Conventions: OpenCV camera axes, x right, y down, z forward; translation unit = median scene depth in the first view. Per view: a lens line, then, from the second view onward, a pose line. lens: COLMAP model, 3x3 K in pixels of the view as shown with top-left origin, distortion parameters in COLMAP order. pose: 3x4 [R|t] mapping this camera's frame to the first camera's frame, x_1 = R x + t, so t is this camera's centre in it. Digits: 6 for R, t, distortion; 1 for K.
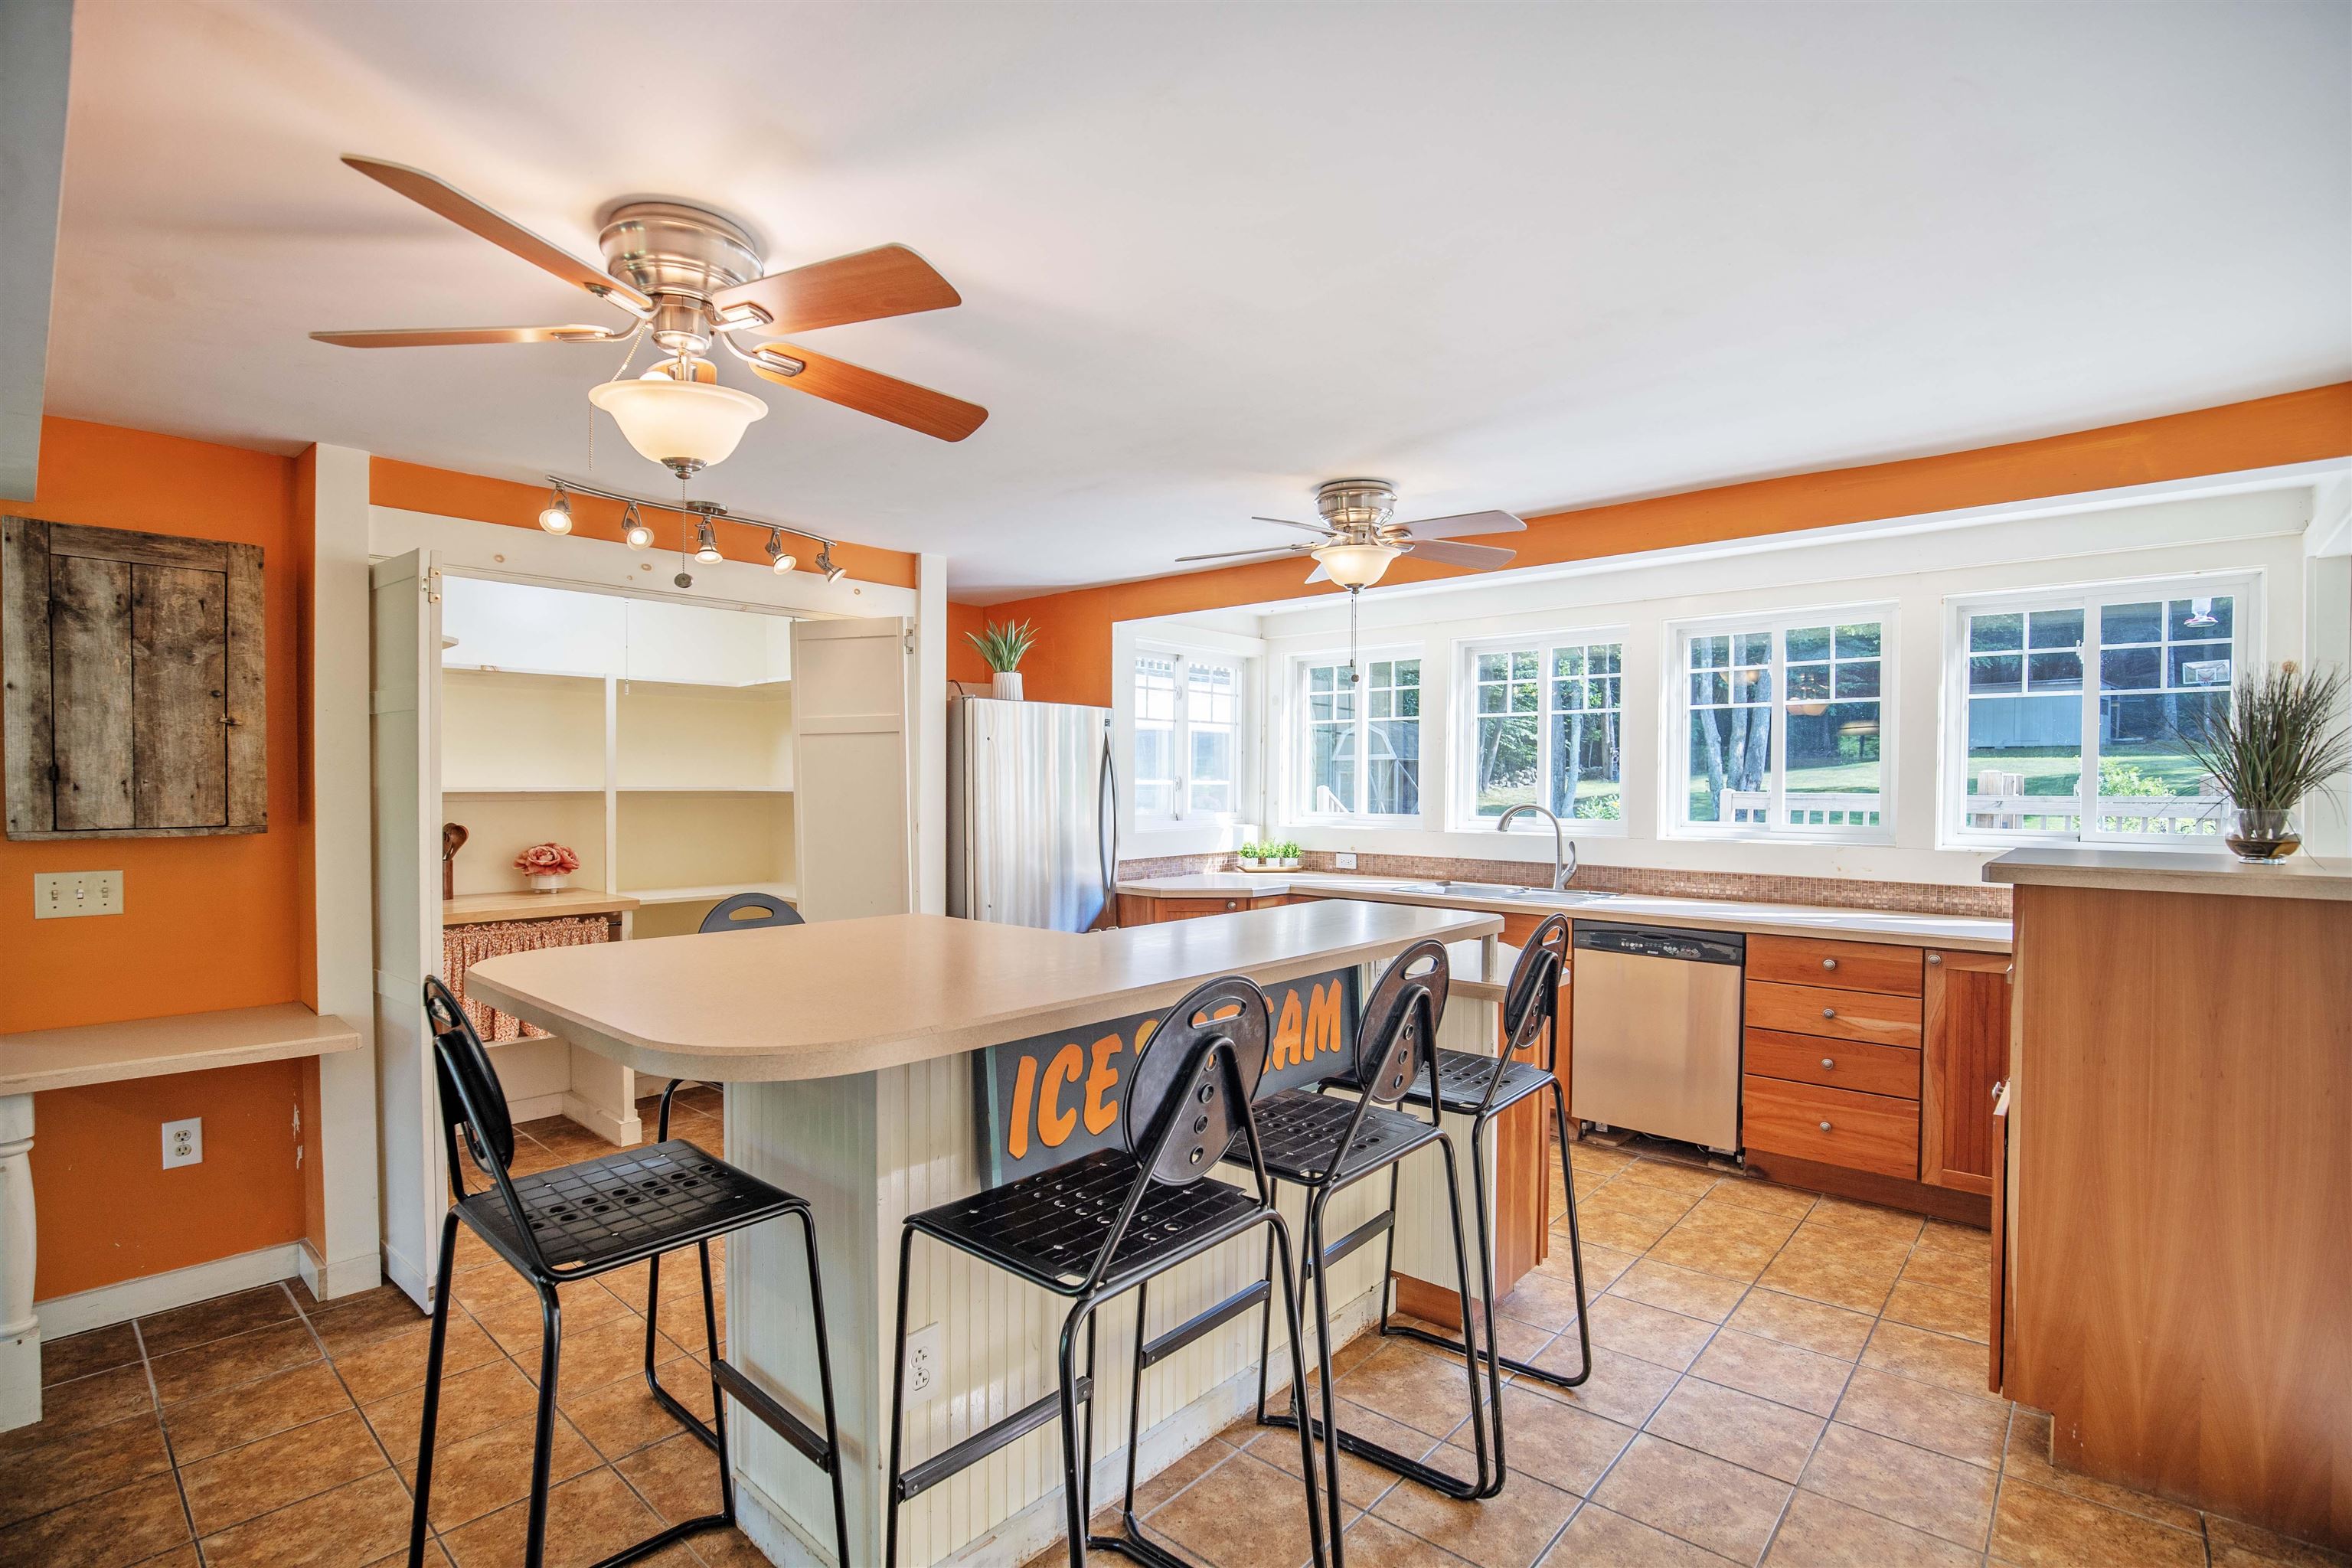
lens RADIAL K [[1081.6, 0, 1176.3], [0, 1081.6, 800.3], [0, 0, 1]] dist [-0.032972, 0.005464]
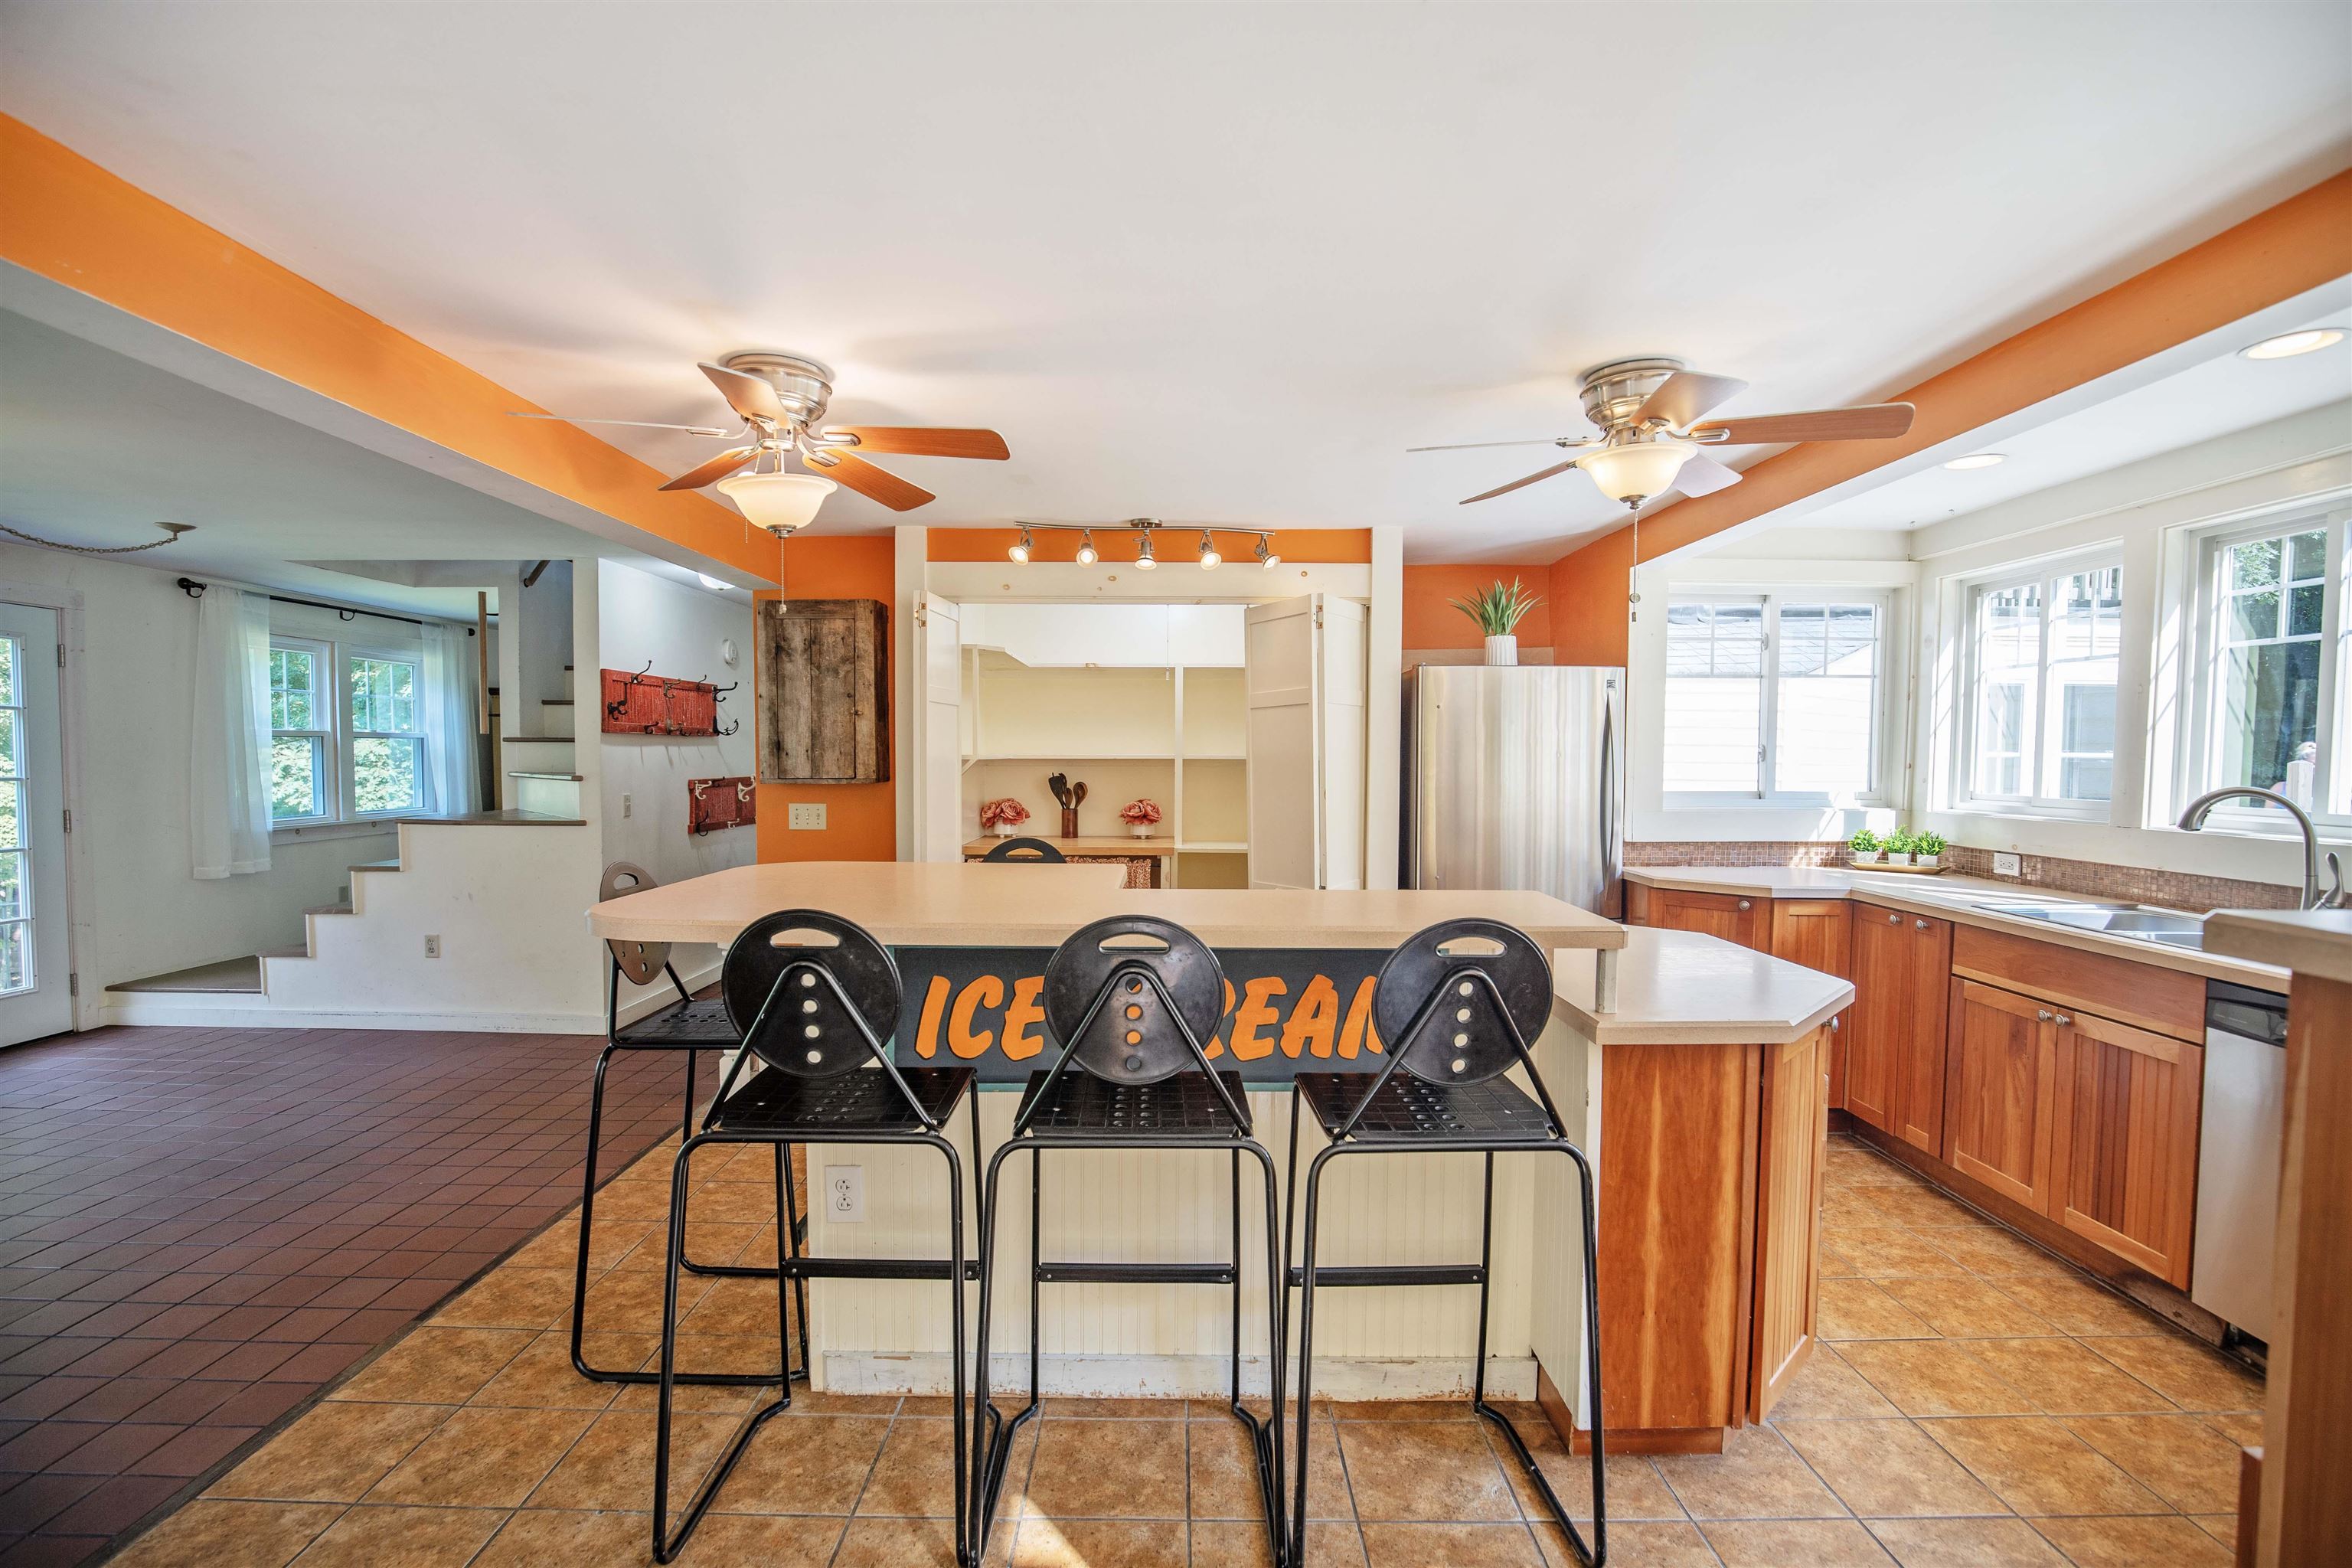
lens RADIAL K [[1081.6, 0, 1176.3], [0, 1081.6, 800.3], [0, 0, 1]] dist [-0.032972, 0.005464]
pose [[0.667941, 0.032642, -0.743498, 0.496011], [-0.013483, 0.999404, 0.031764, -0.000408], [0.744092, -0.011191, 0.667983, 0.213027]]
